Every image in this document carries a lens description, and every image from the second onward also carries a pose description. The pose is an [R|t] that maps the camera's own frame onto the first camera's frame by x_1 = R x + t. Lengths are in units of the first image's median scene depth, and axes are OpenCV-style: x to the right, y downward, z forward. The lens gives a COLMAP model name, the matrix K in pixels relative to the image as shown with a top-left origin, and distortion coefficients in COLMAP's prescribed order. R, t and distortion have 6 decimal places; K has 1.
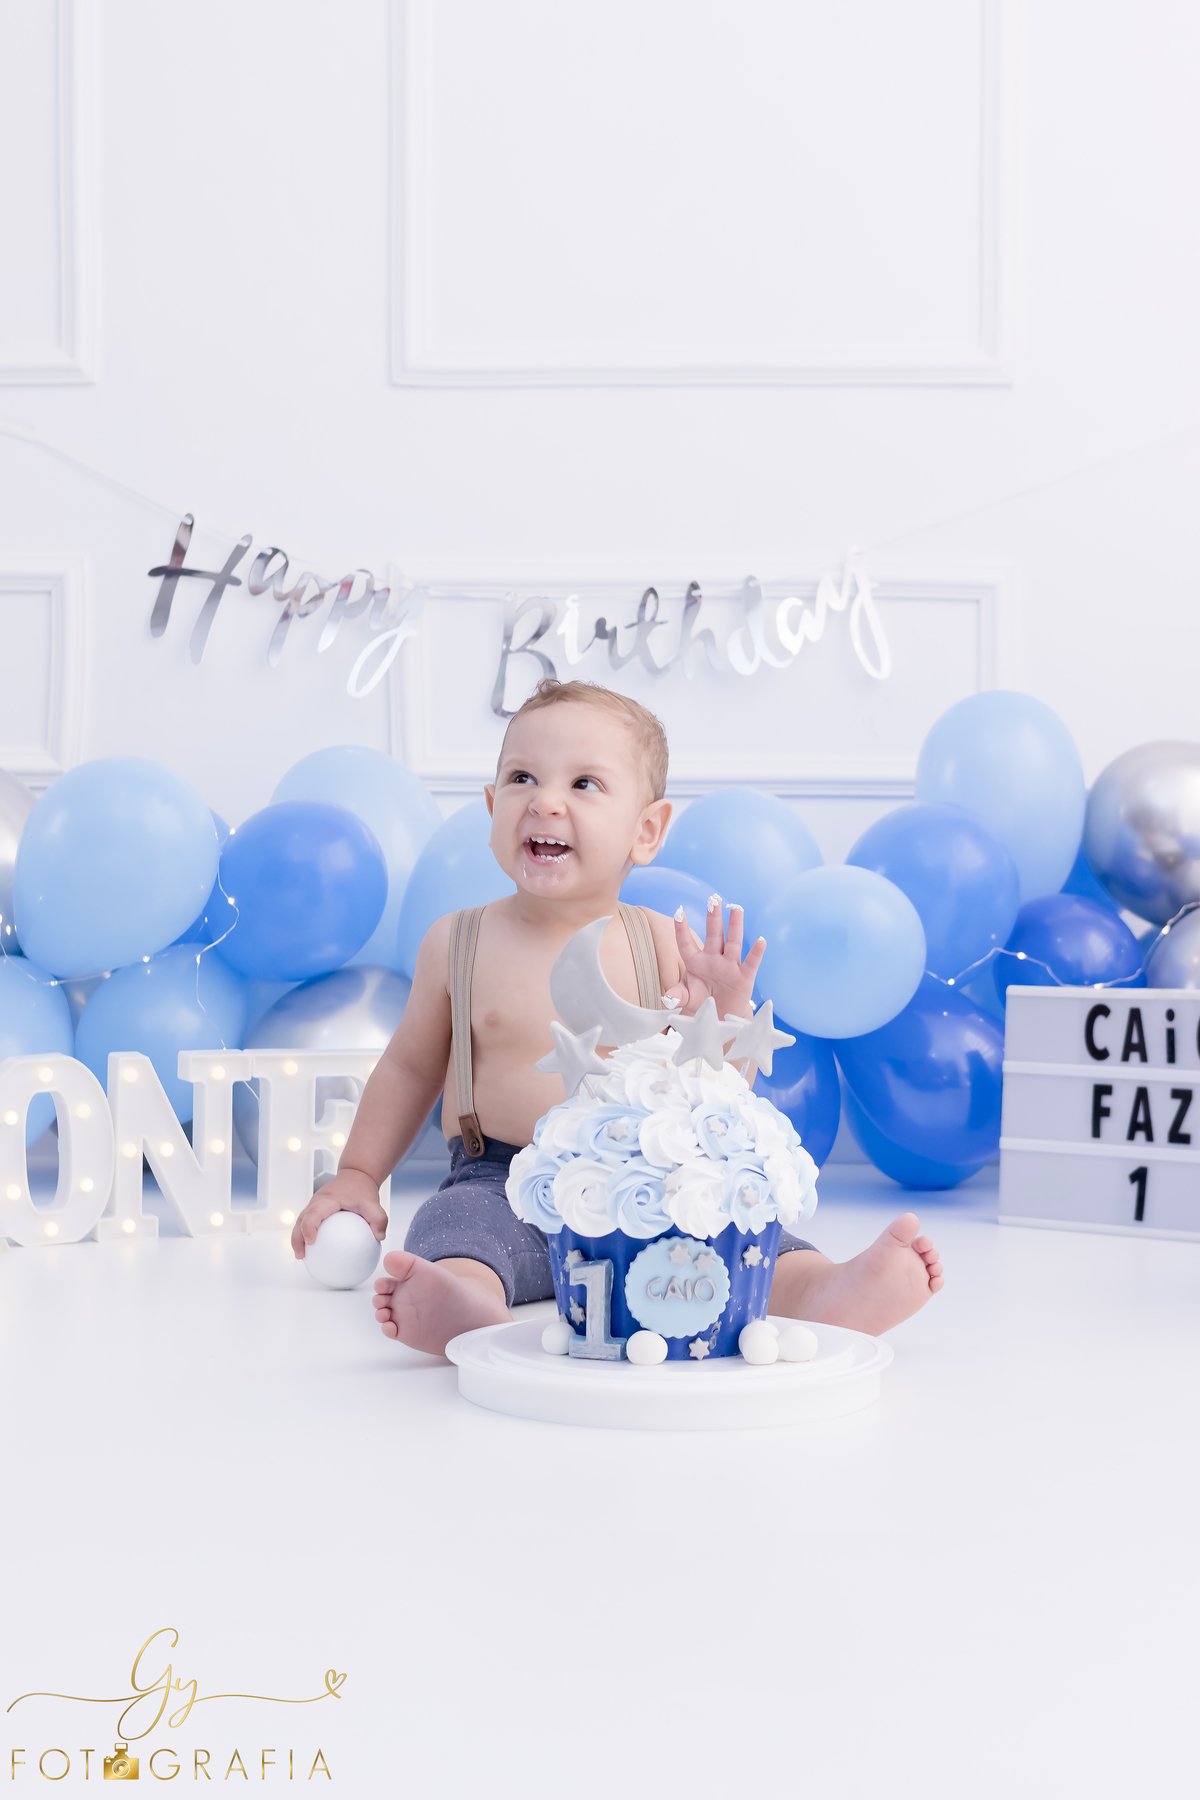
lens RADIAL K [[2807.9, 0, 607.5], [0, 2807.9, 900.0], [0, 0, 1]] dist [-0.003670, 0.014257]
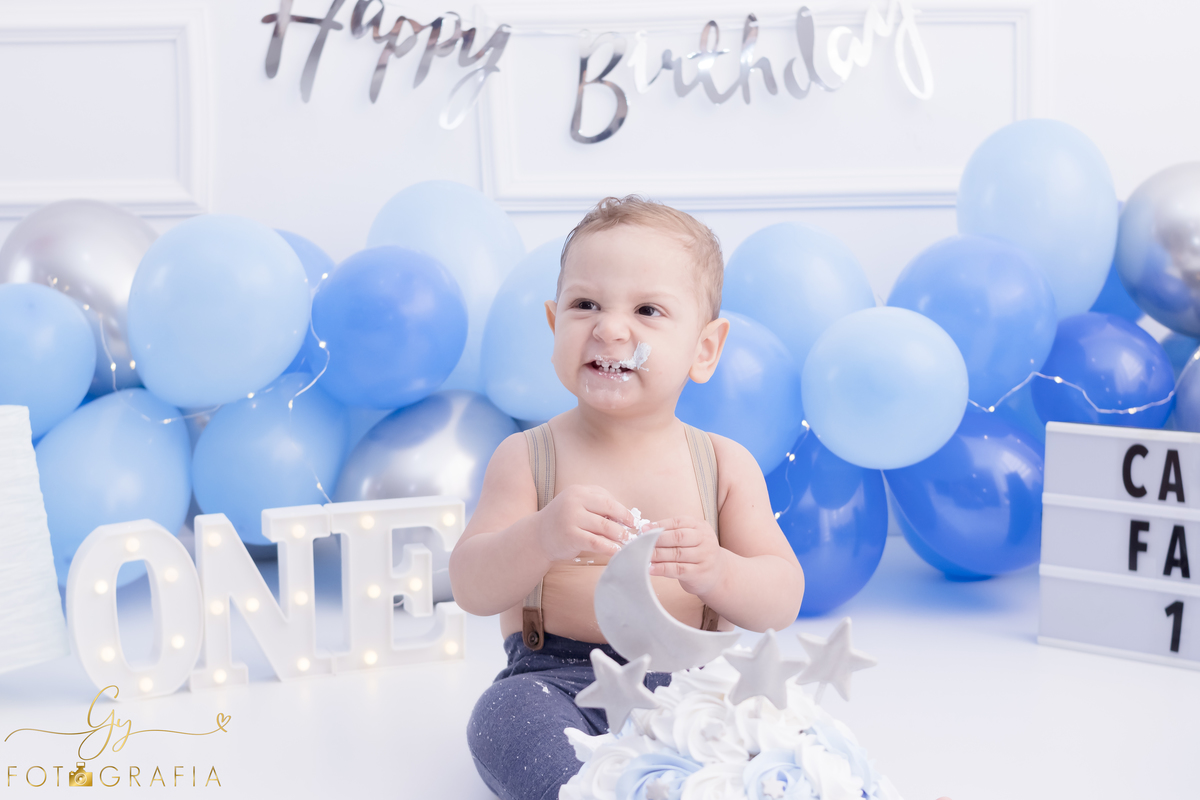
lens RADIAL K [[1998.7, 0, 581.6], [0, 1998.7, 400.3], [0, 0, 1]] dist [-0.015542, 0.083218]
pose [[0.997160, -0.015897, -0.073612, 0.023397], [0.024872, 0.992137, 0.122663, -0.072508], [0.071083, -0.124146, 0.989715, 0.243575]]
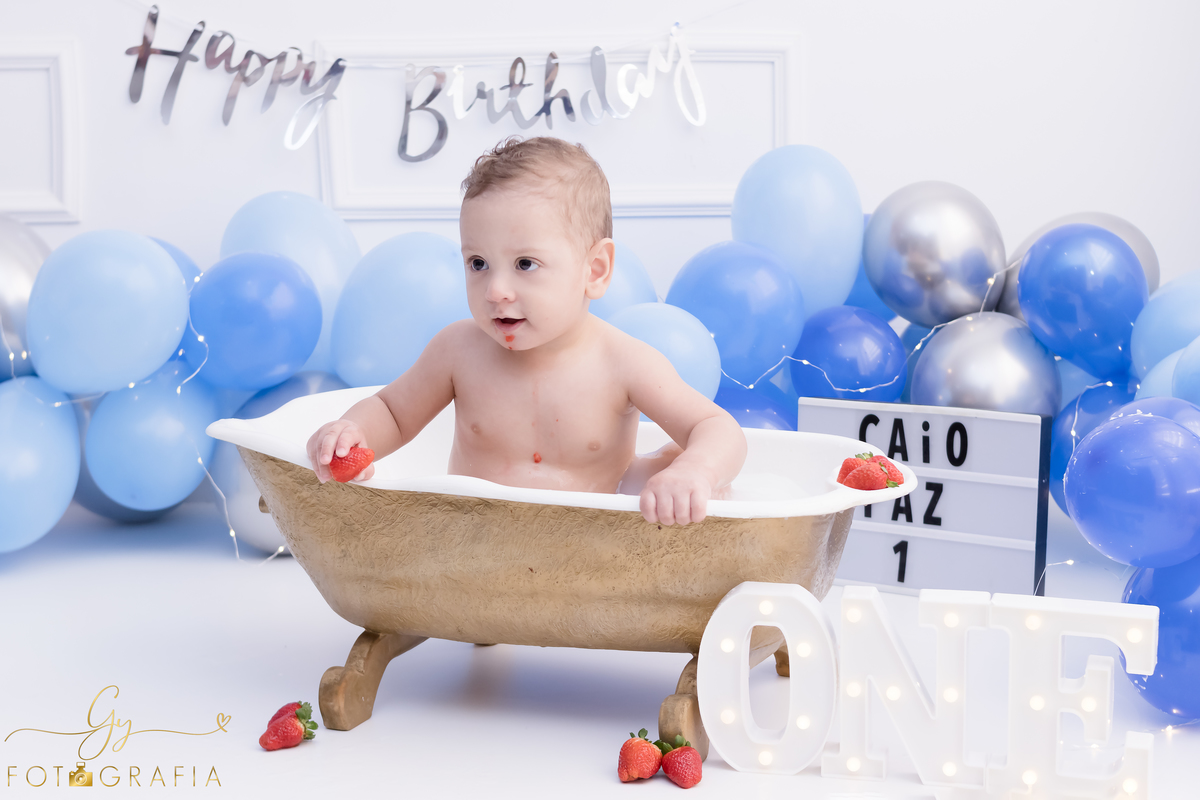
lens RADIAL K [[1892.4, 0, 584.2], [0, 1892.4, 396.6], [0, 0, 1]] dist [-0.001643, 0.007530]
pose [[0.999171, -0.023832, 0.033002, 0.015272], [0.019225, 0.990866, 0.133474, -0.085932], [-0.035882, -0.132729, 0.990503, 0.142118]]
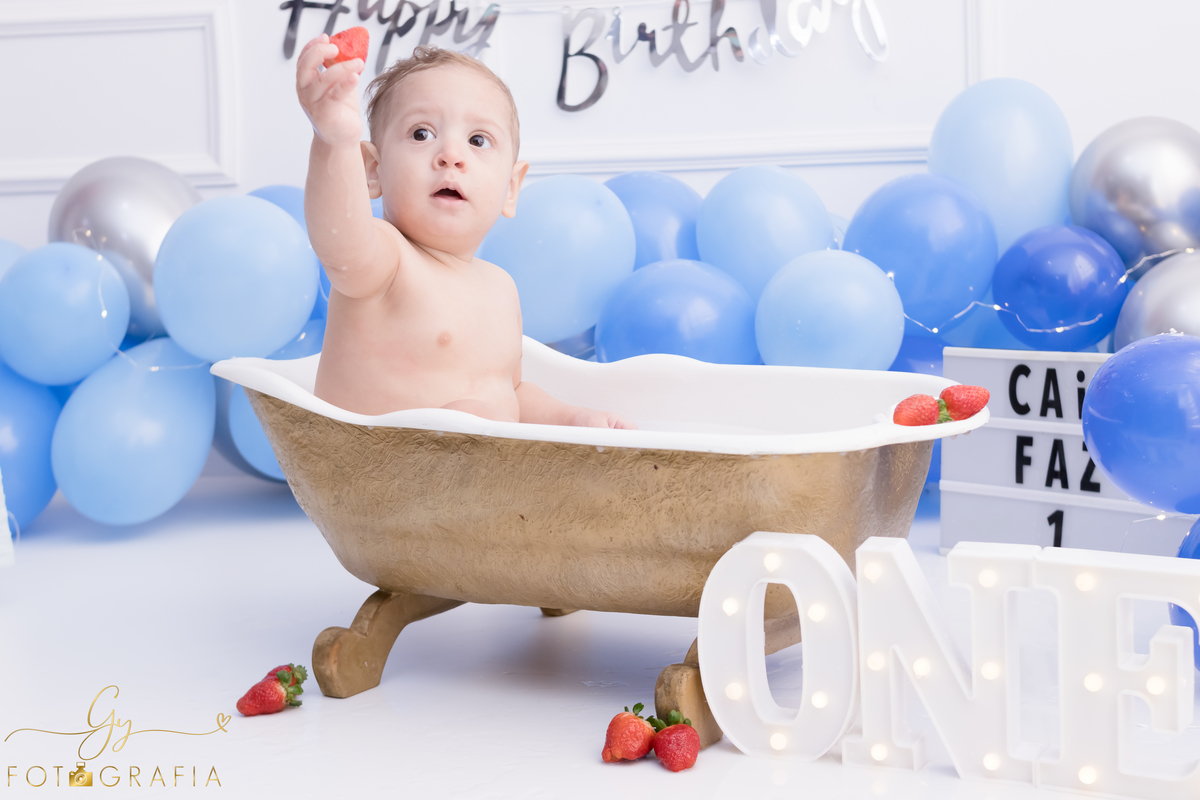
lens RADIAL K [[1871.9, 0, 601.5], [0, 1871.9, 398.8], [0, 0, 1]] dist [-0.003670, 0.014257]
pose [[0.985939, -0.024744, -0.165263, 0.128573], [0.044522, 0.992126, 0.117063, -0.042394], [0.161065, -0.122775, 0.979277, 0.233541]]
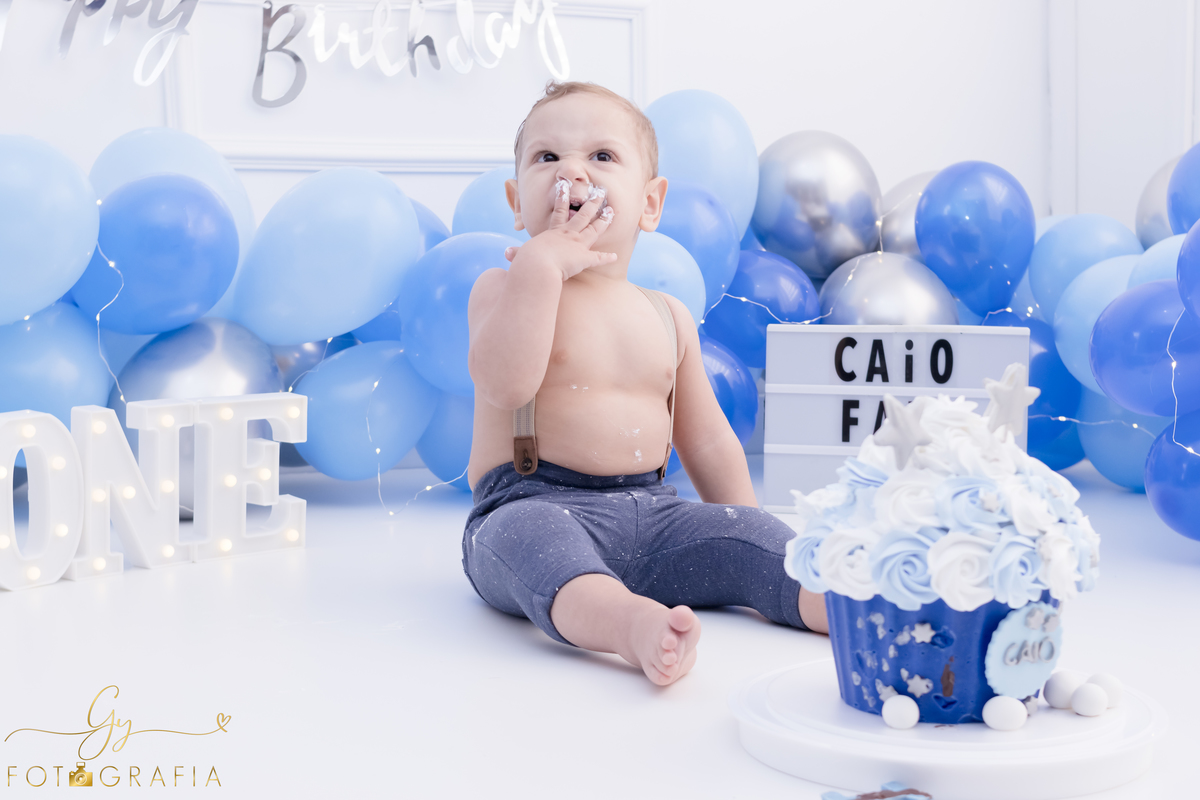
lens RADIAL K [[1871.9, 0, 601.5], [0, 1871.9, 398.8], [0, 0, 1]] dist [-0.003670, 0.014257]
pose [[0.937320, -0.037487, 0.346448, -0.217511], [0.009055, 0.996481, 0.083323, -0.006763], [-0.348353, -0.074963, 0.934361, 0.232032]]
